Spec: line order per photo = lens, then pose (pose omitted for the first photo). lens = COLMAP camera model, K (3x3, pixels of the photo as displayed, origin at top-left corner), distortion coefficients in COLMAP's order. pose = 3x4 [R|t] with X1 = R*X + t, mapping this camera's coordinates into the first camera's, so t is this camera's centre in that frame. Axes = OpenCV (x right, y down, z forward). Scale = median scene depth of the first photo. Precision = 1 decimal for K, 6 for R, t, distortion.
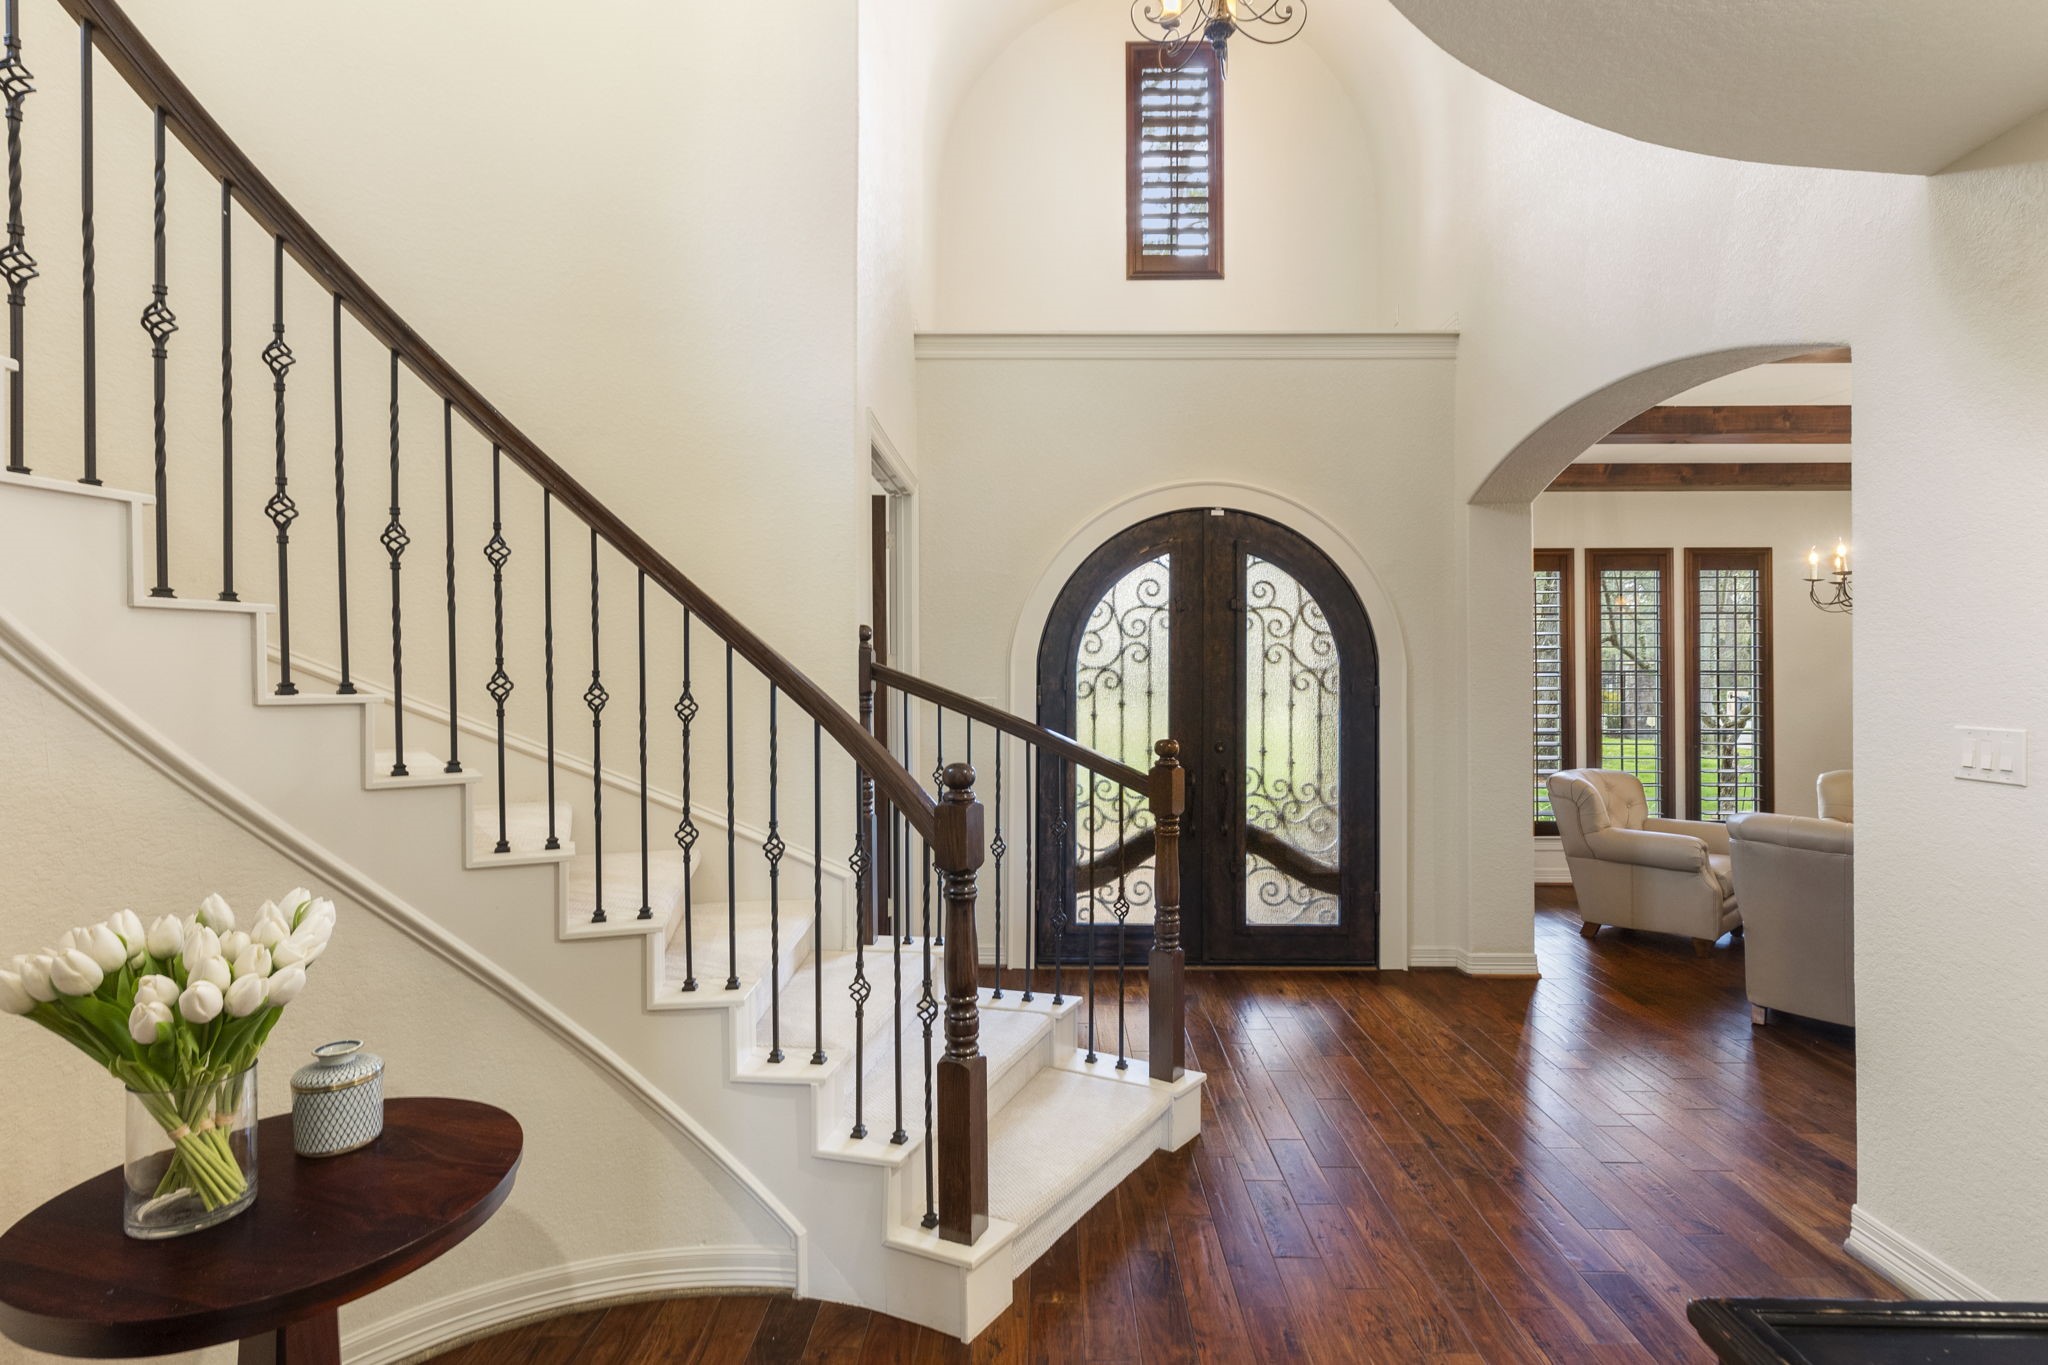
lens RADIAL K [[1002.6, 0, 1022.4], [0, 1002.6, 675.6], [0, 0, 1]] dist [0.000870, 0.000193]
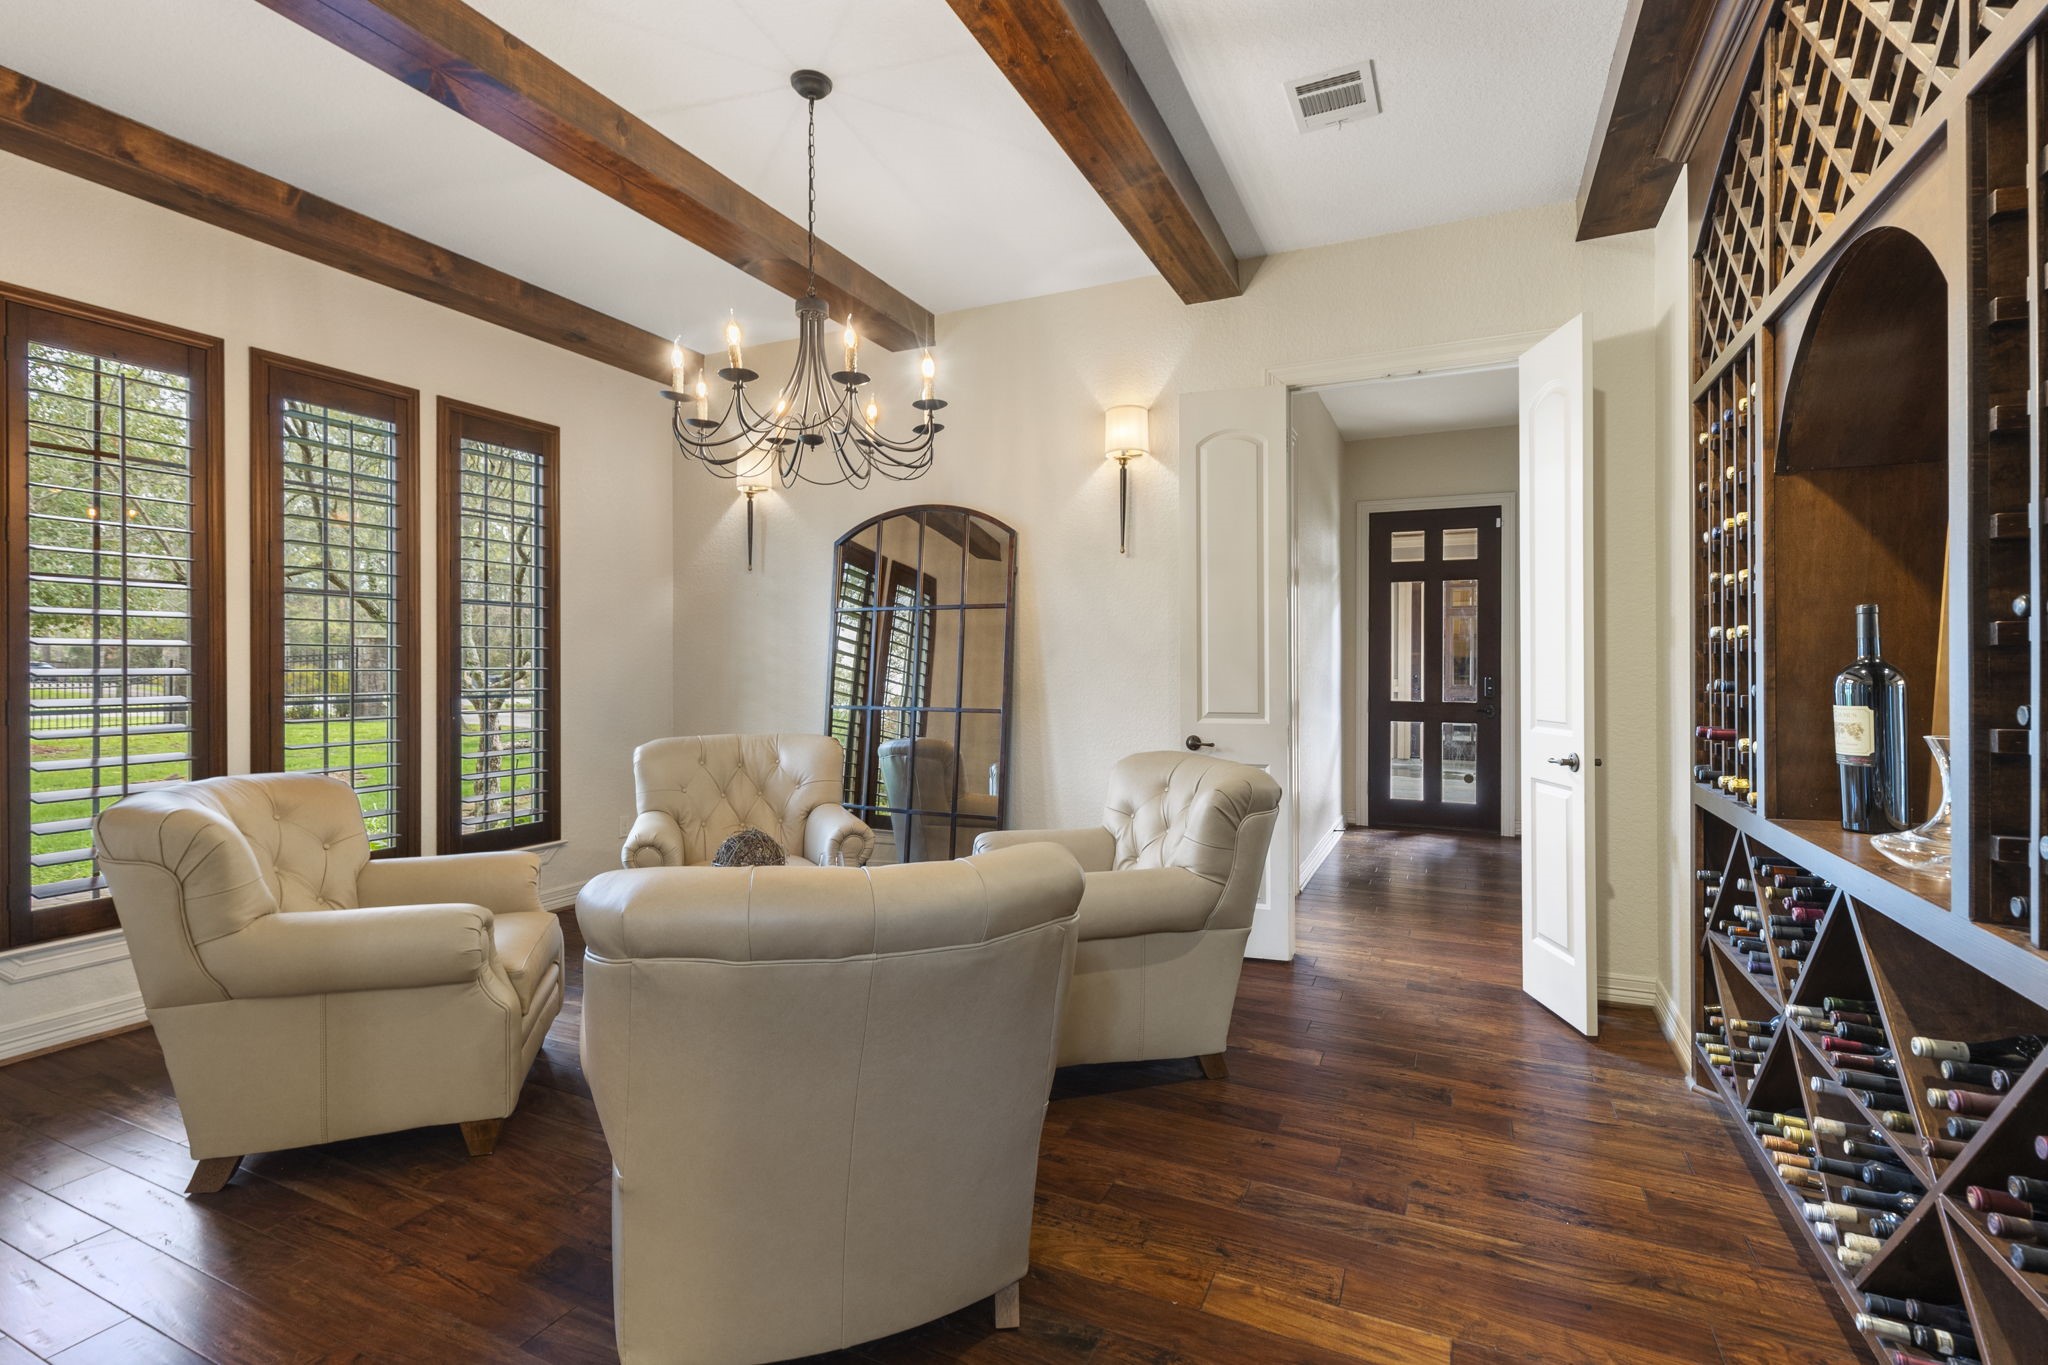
lens RADIAL K [[937.1, 0, 1026.9], [0, 937.1, 664.2], [0, 0, 1]] dist [0.000463, 0.000058]
pose [[0.404075, 0.002358, 0.914723, 0.286069], [-0.002142, 0.999996, -0.001631, 0.037732], [-0.914723, -0.001300, 0.404079, 0.445036]]
